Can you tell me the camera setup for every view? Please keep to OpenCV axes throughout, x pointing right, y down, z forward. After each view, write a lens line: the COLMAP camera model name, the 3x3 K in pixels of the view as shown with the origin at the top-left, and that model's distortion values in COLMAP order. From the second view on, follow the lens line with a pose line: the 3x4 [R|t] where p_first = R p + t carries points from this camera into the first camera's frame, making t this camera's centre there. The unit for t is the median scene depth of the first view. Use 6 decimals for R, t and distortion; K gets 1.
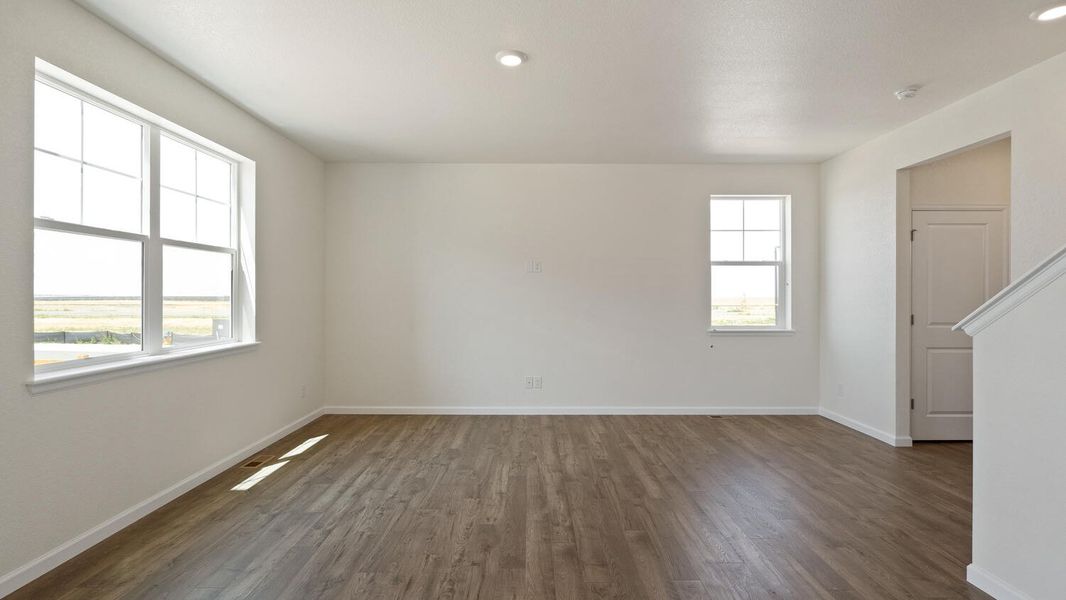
lens RADIAL K [[486.8, 0, 527.2], [0, 486.8, 292.0], [0, 0, 1]] dist [-0.004768, 0.000570]
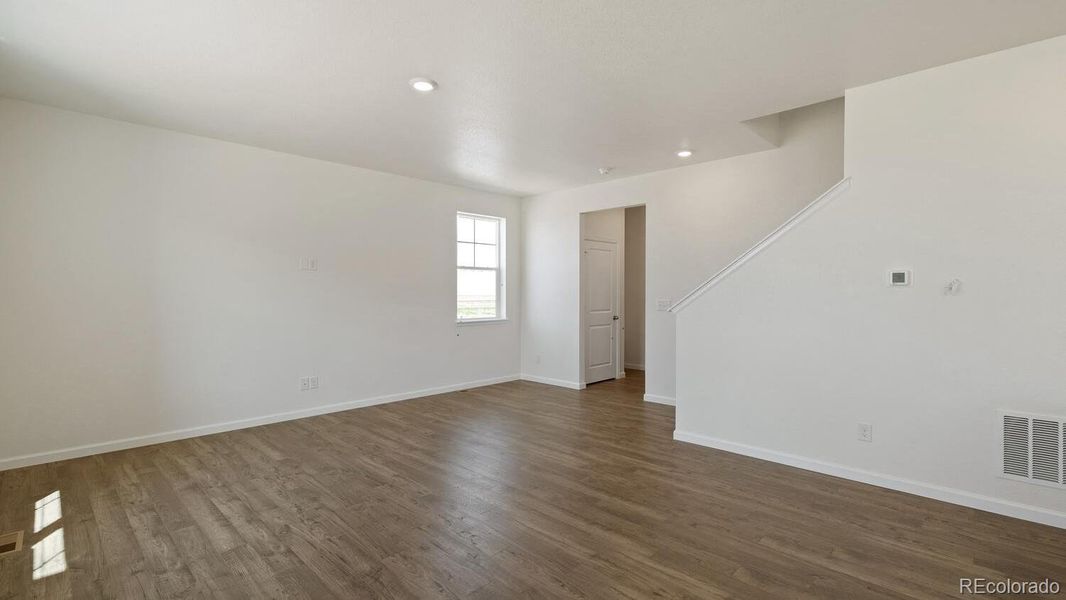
lens RADIAL K [[486.8, 0, 512.2], [0, 486.8, 298.0], [0, 0, 1]] dist [-0.004768, 0.000570]
pose [[0.710641, -0.009087, 0.703497, -0.396958], [-0.003203, 0.999864, 0.016150, -0.002435], [-0.703548, -0.013730, 0.710515, 0.028891]]
